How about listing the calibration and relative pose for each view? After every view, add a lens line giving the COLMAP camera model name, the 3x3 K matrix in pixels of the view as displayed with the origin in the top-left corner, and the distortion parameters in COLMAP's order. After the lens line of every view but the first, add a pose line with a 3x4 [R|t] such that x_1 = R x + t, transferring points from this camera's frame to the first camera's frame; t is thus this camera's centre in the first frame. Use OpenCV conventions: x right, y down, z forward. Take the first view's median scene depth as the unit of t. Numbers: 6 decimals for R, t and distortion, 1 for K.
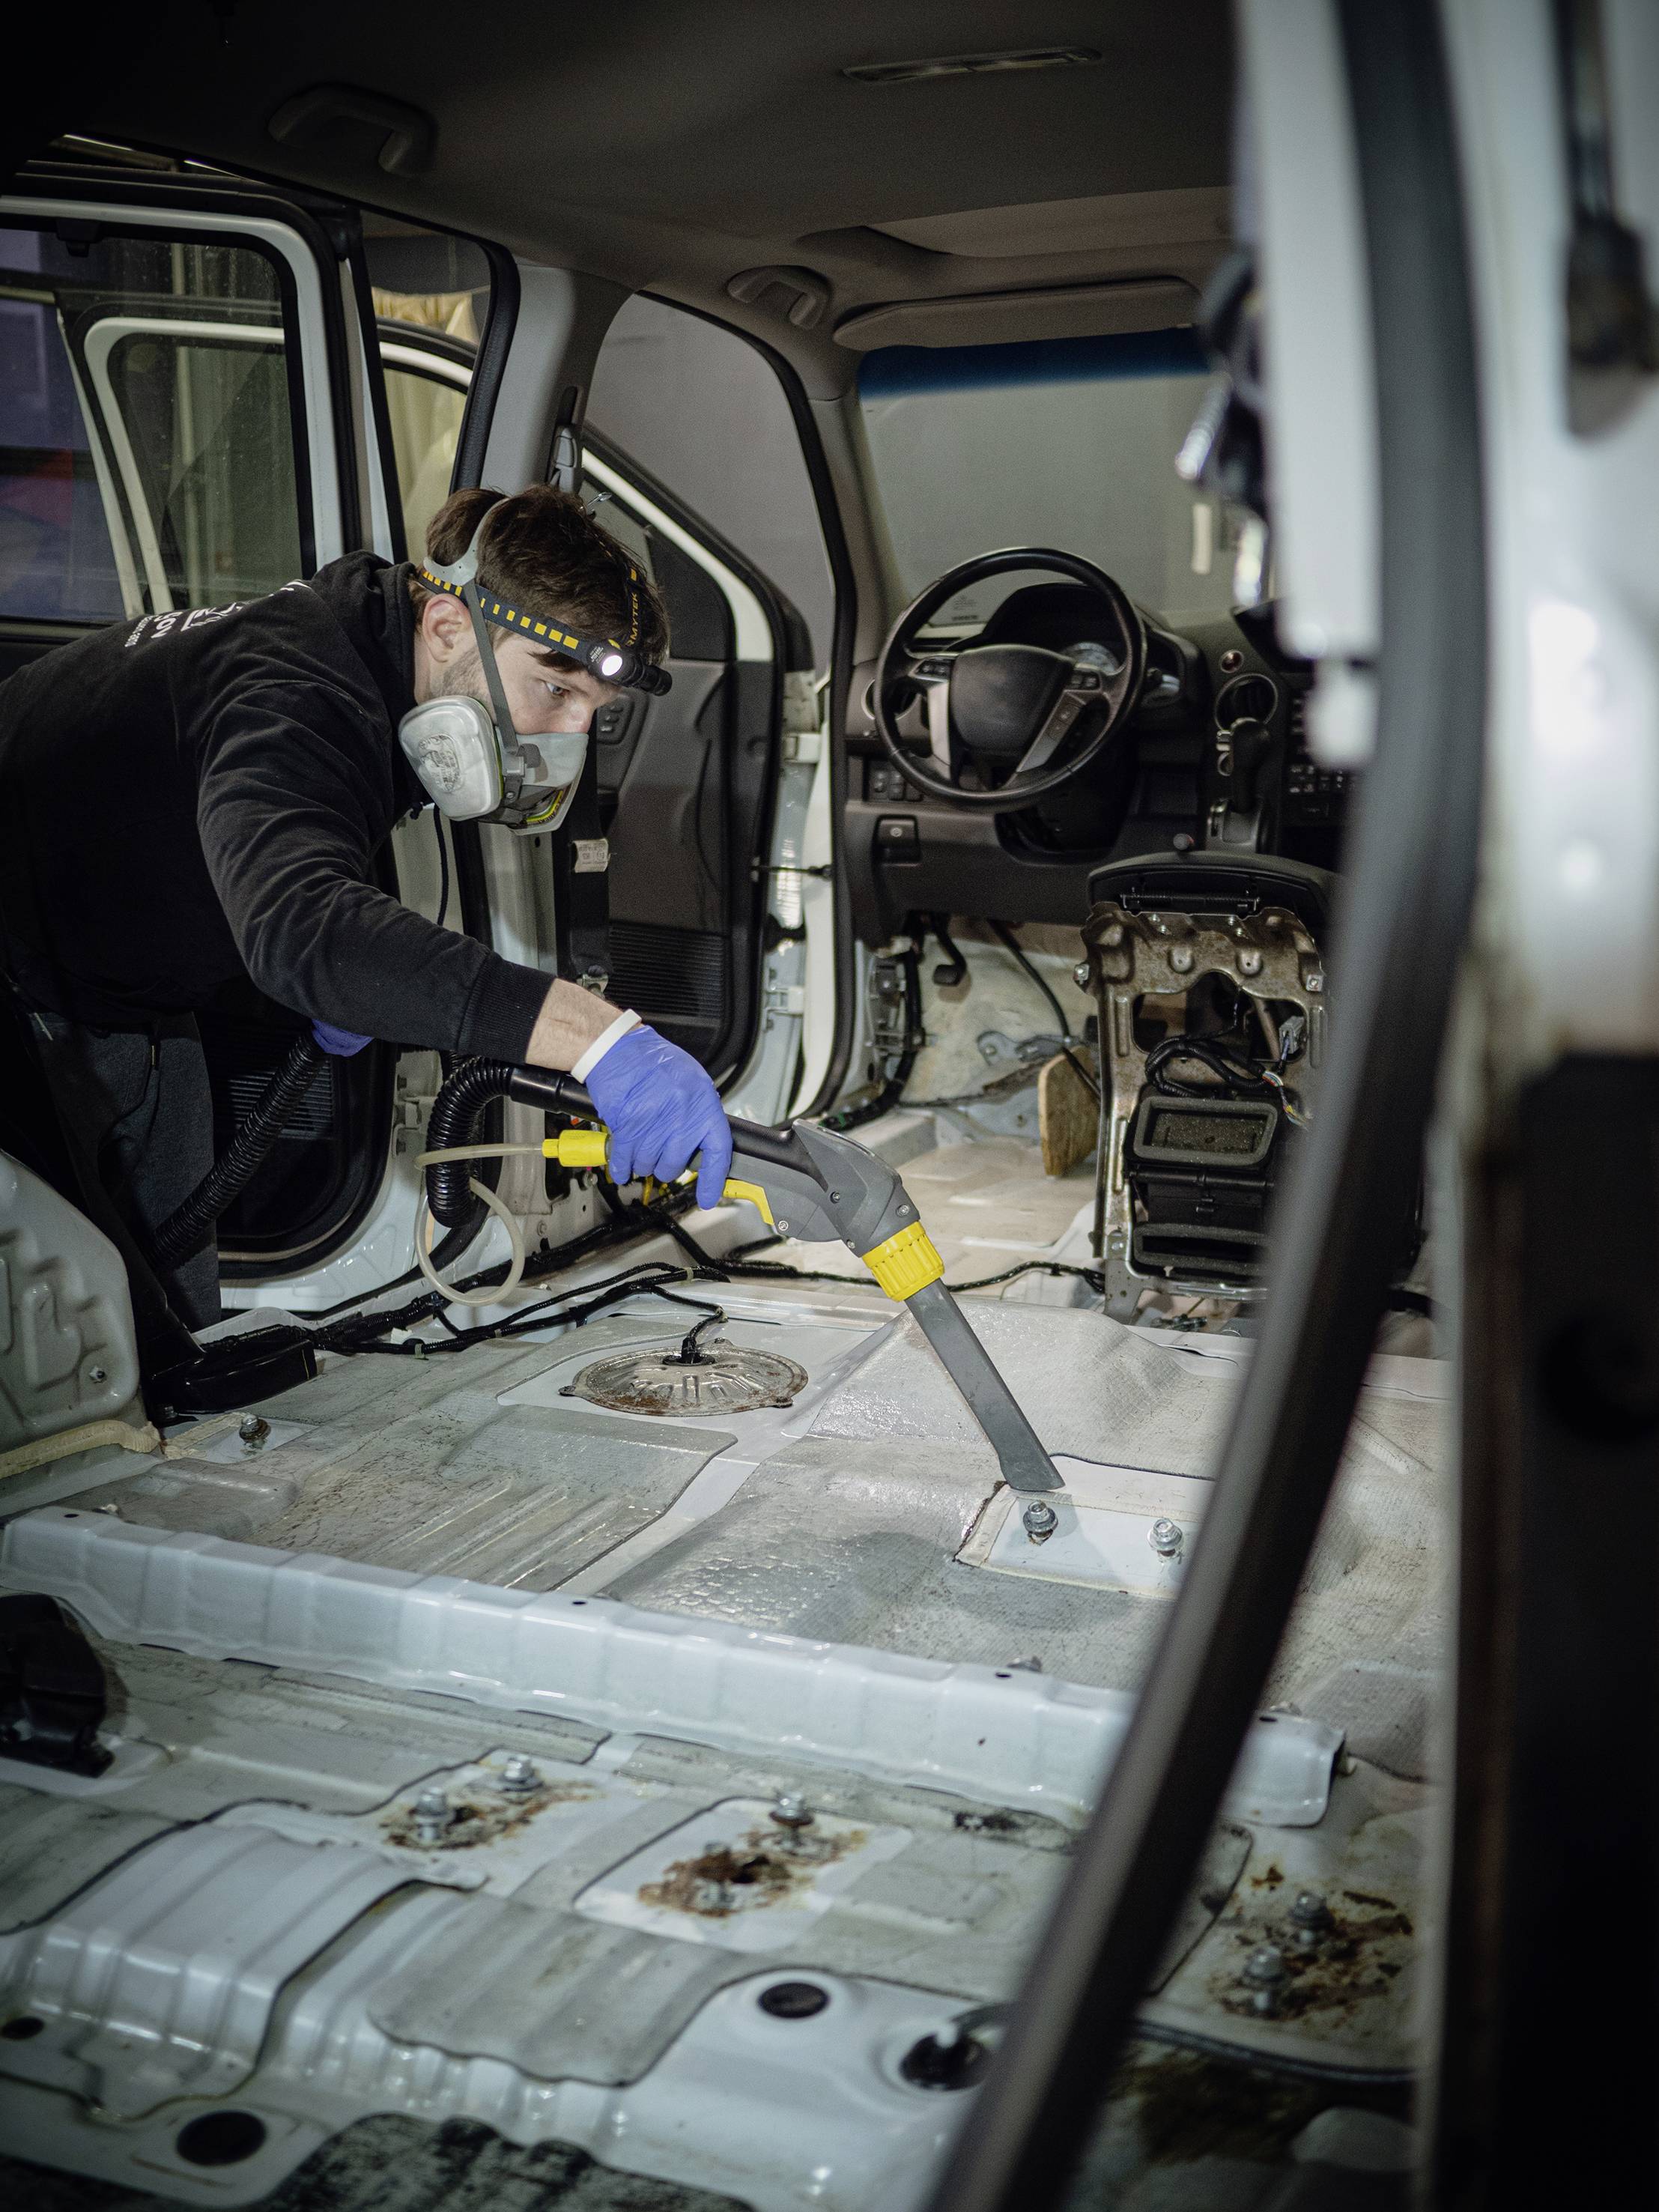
lens RADIAL K [[2493.0, 0, 829.5], [0, 2493.0, 1106.0], [0, 0, 1]] dist [0.015951, -0.009563]
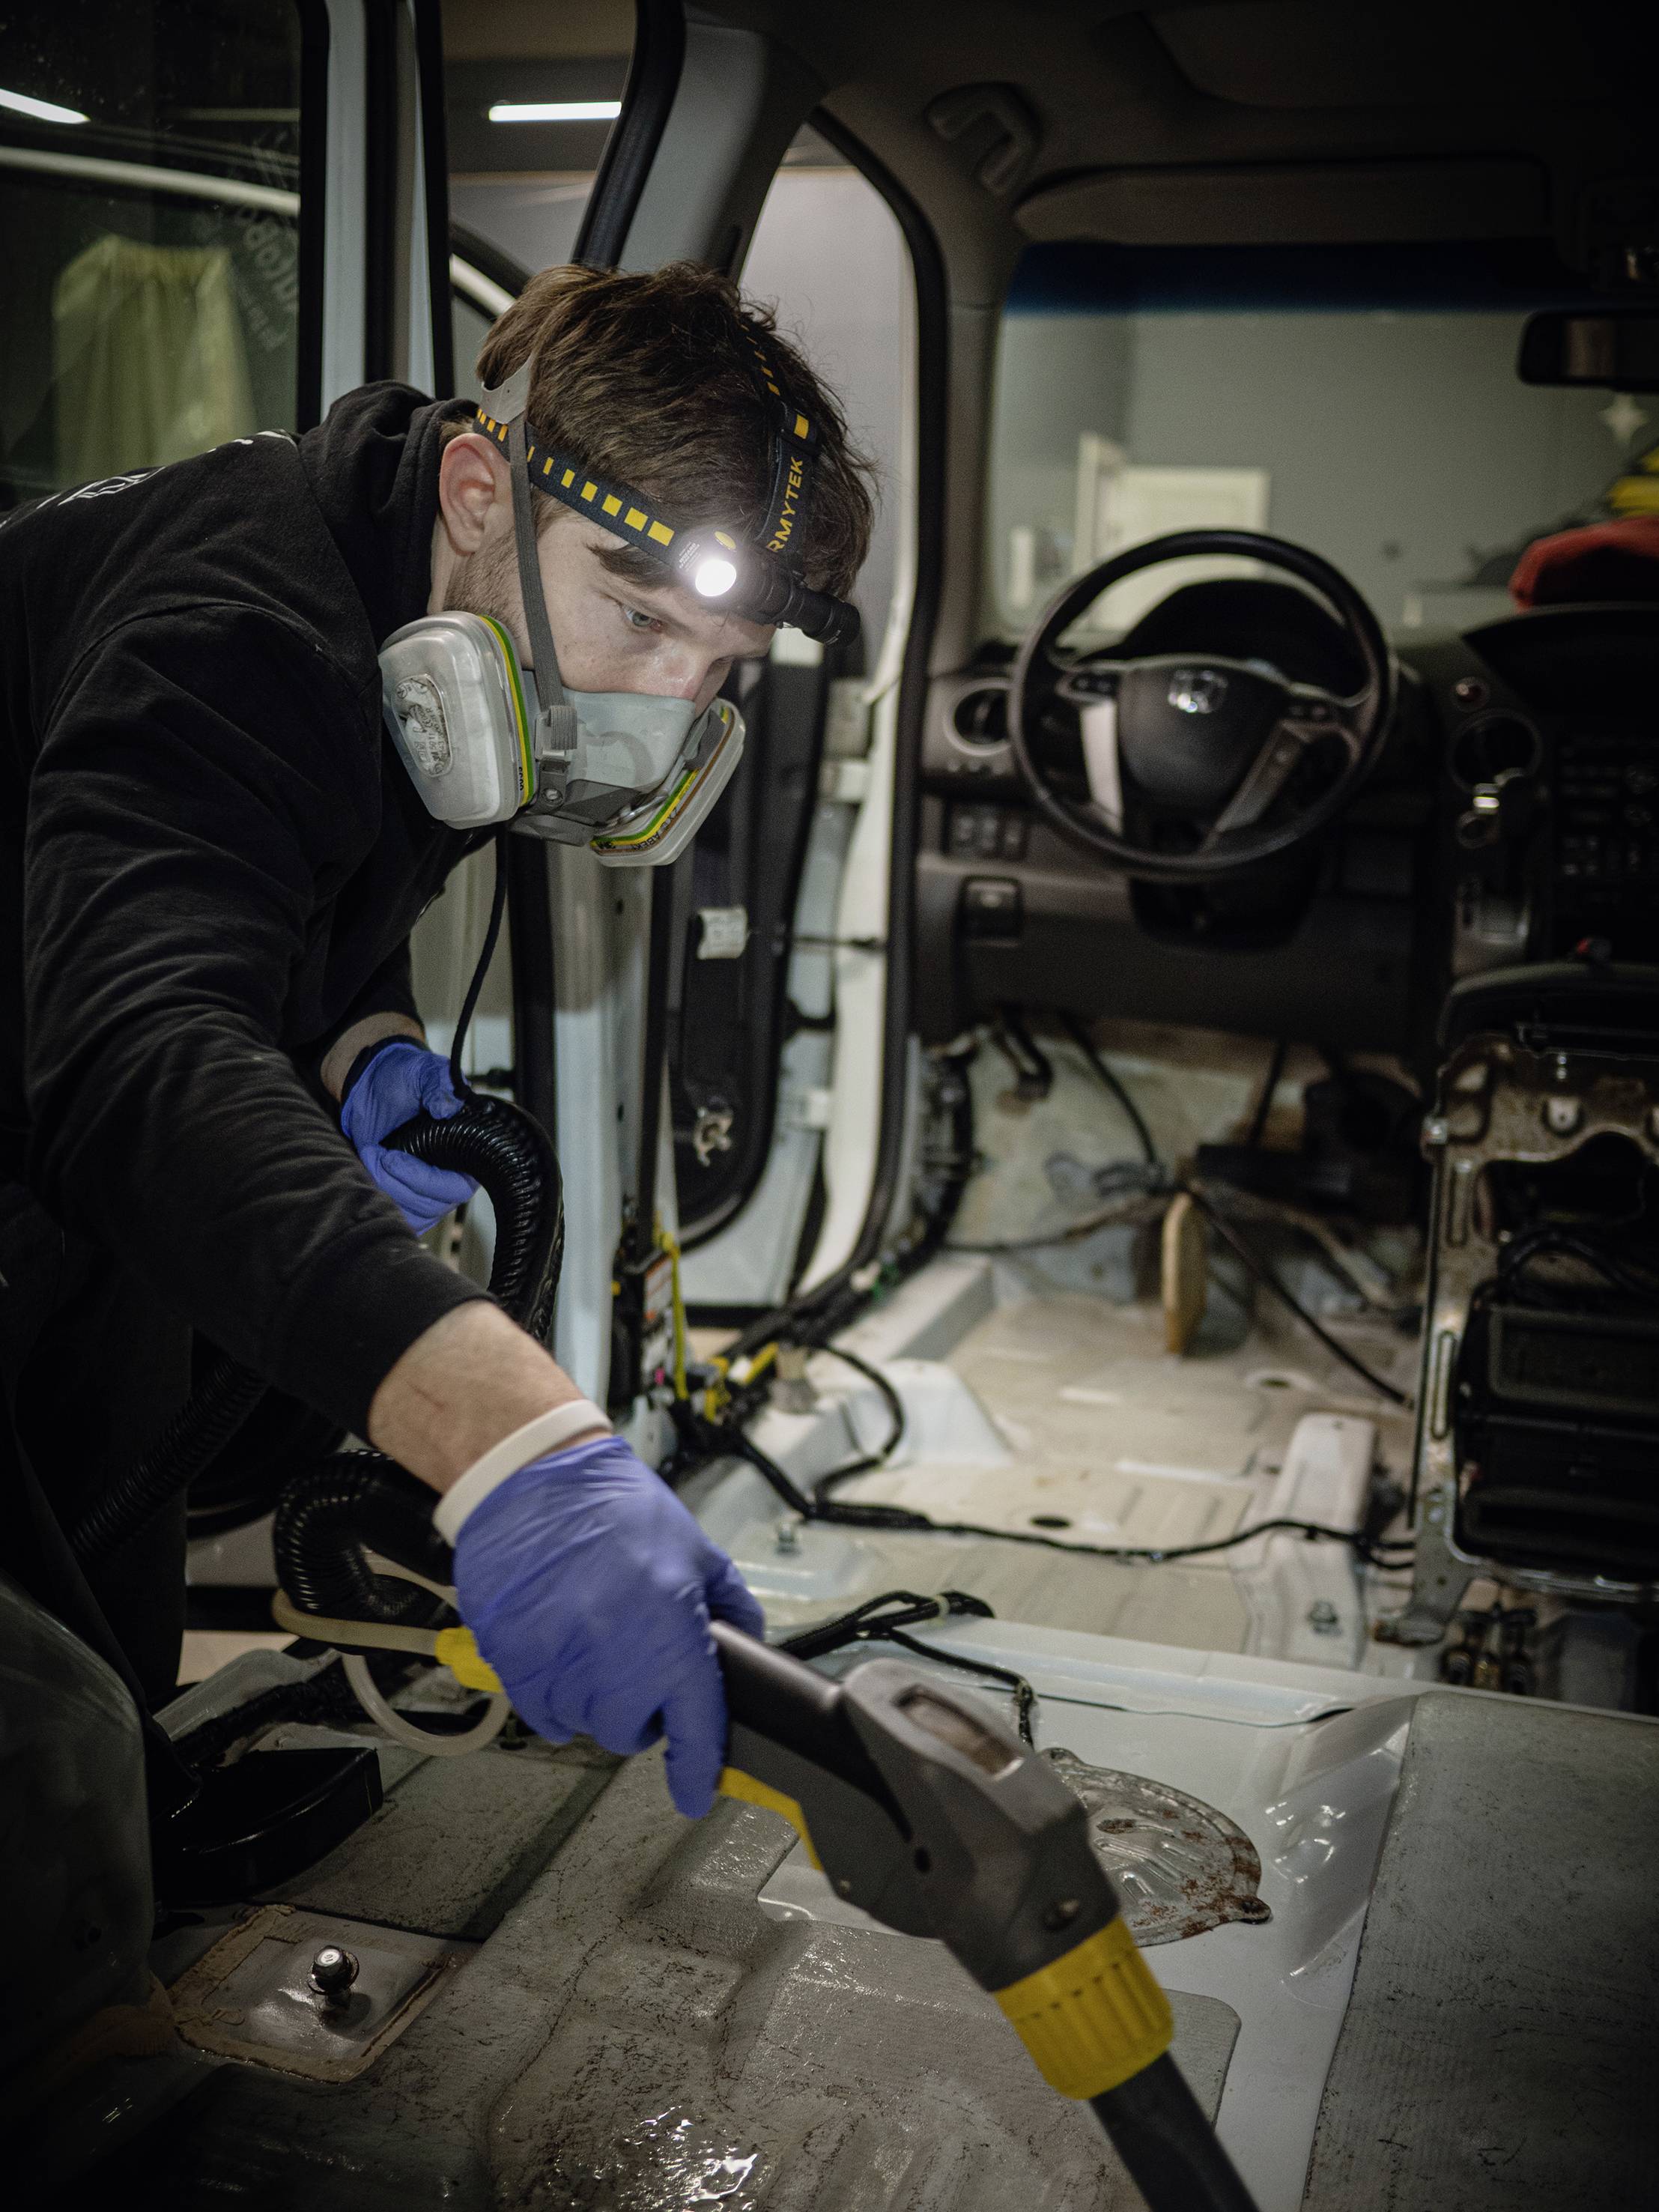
lens RADIAL K [[2493.0, 0, 829.5], [0, 2493.0, 1106.0], [0, 0, 1]] dist [0.015951, -0.009563]
pose [[0.989916, 0.029480, 0.138553, -0.123918], [-0.027912, 0.999523, -0.013245, -0.035862], [-0.138877, 0.009244, 0.990267, 0.261095]]
